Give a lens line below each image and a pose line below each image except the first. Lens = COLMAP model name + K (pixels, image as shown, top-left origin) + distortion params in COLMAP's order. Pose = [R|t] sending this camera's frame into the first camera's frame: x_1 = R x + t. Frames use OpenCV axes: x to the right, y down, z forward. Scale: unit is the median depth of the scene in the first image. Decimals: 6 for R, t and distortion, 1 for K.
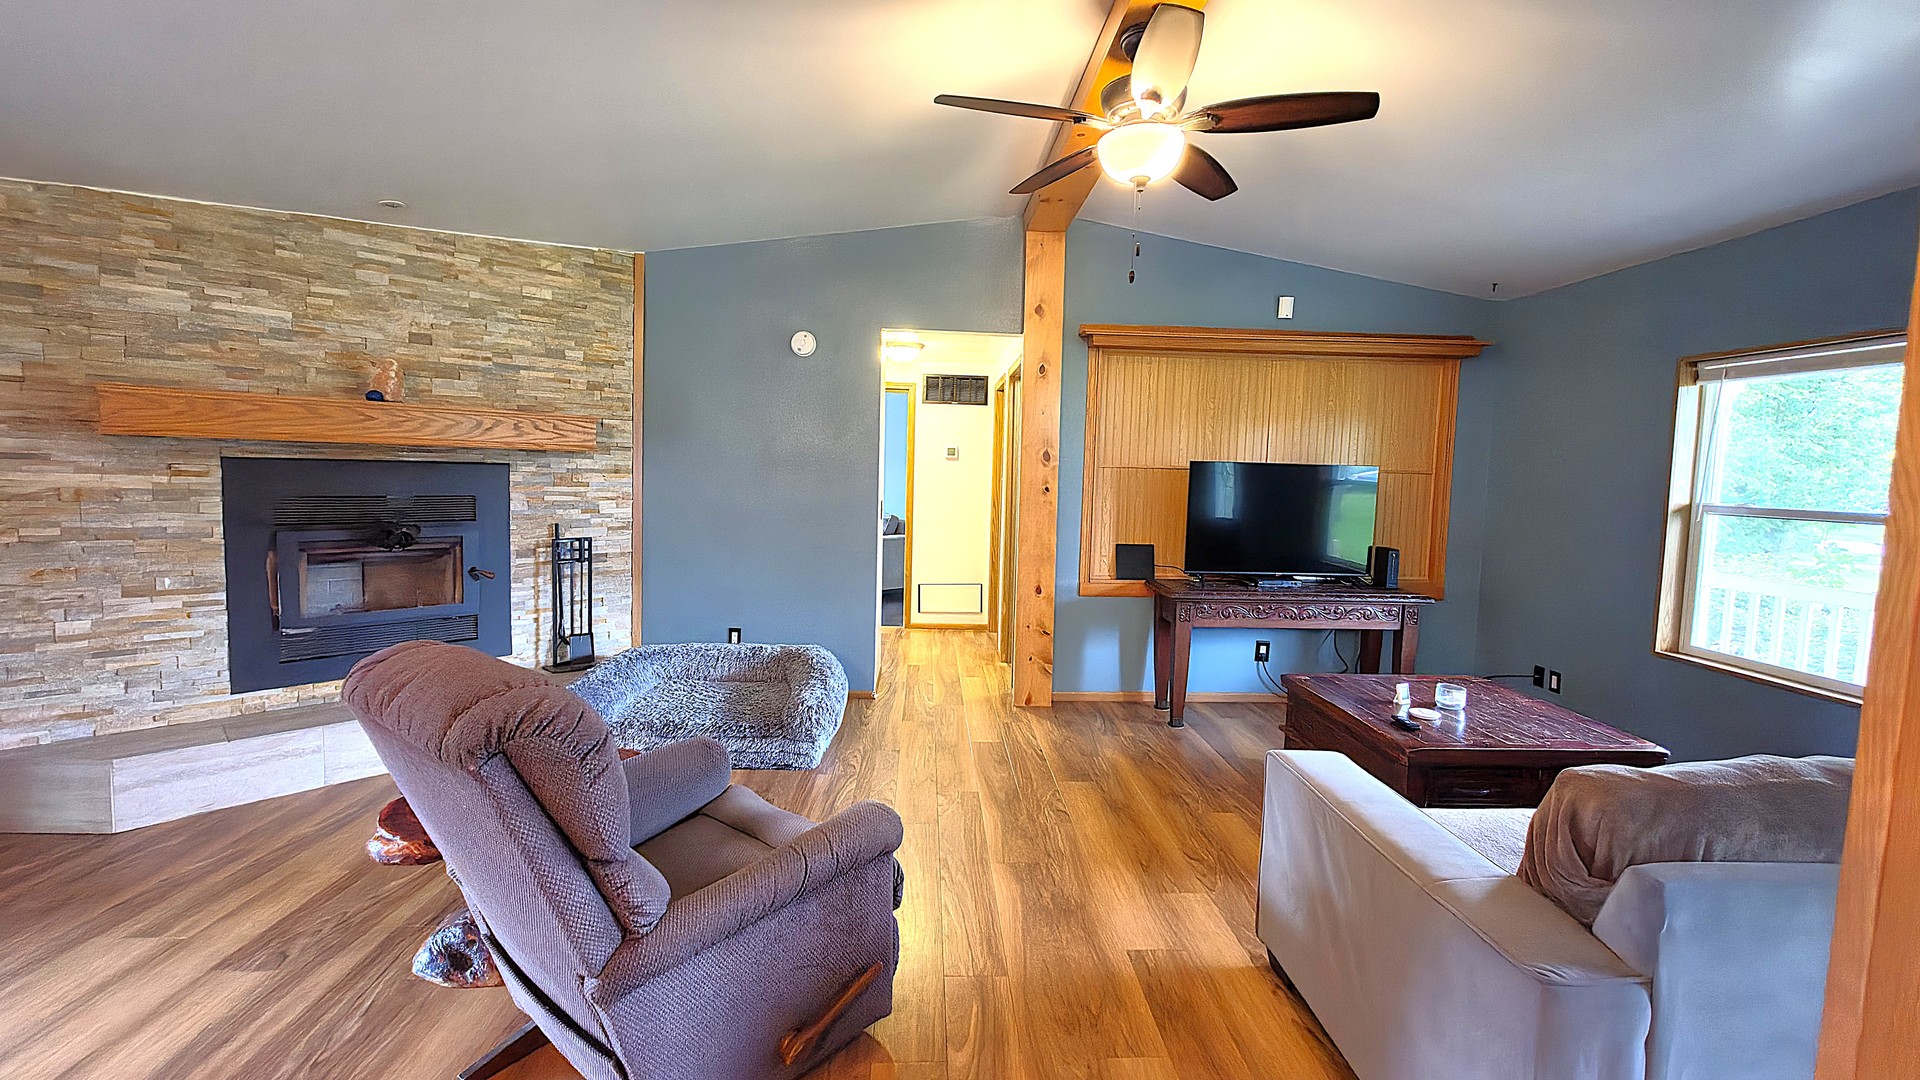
lens RADIAL K [[772.6, 0, 965.9], [0, 772.6, 529.3], [0, 0, 1]] dist [-0.002050, 0.000923]
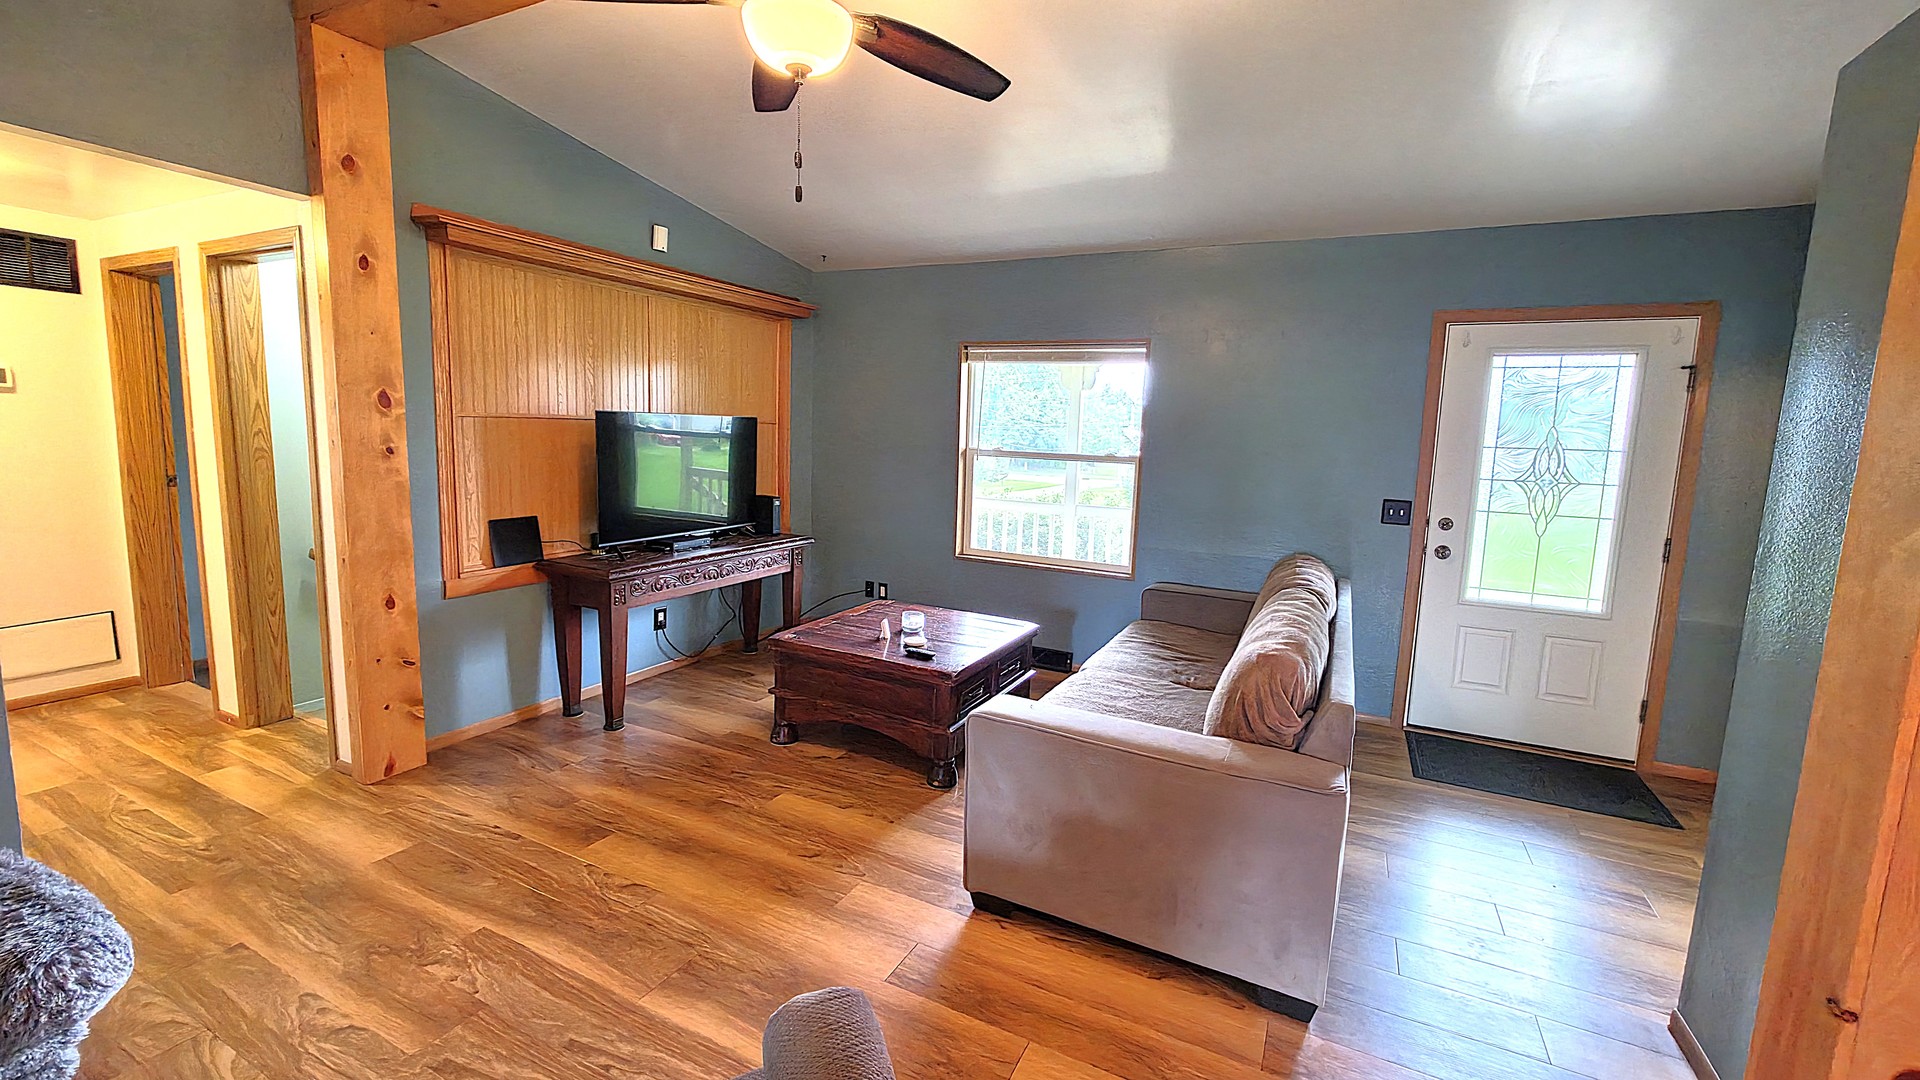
lens RADIAL K [[772.6, 0, 965.2], [0, 772.6, 528.9], [0, 0, 1]] dist [-0.002050, 0.000923]
pose [[0.492102, -0.120314, 0.862184, -0.271275], [0.046577, 0.992624, 0.111932, -0.042431], [-0.869291, -0.014924, 0.494076, 0.290440]]
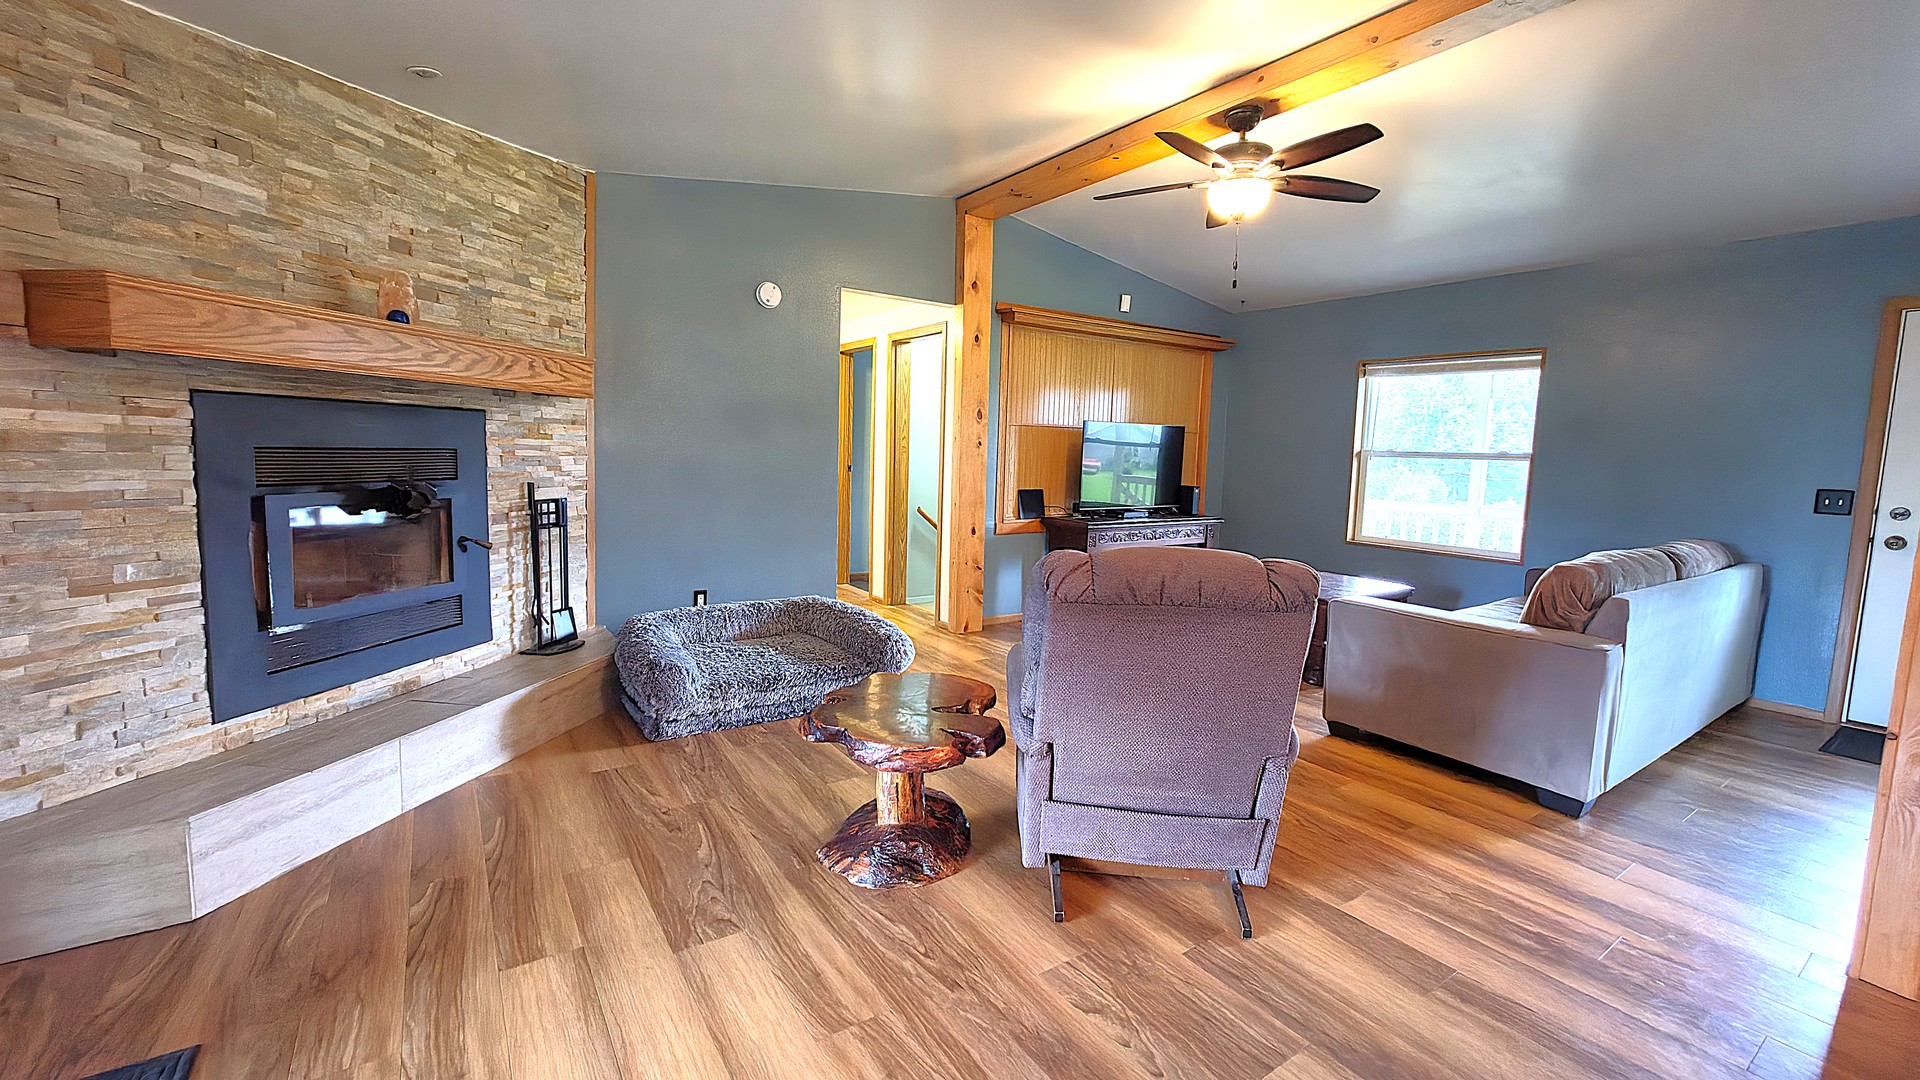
lens RADIAL K [[772.6, 0, 967.0], [0, 772.6, 528.3], [0, 0, 1]] dist [-0.002050, 0.000923]
pose [[0.851665, -0.057555, 0.520916, -0.614848], [0.036423, 0.998048, 0.050723, 0.018898], [-0.522819, -0.024226, 0.852099, 0.025983]]
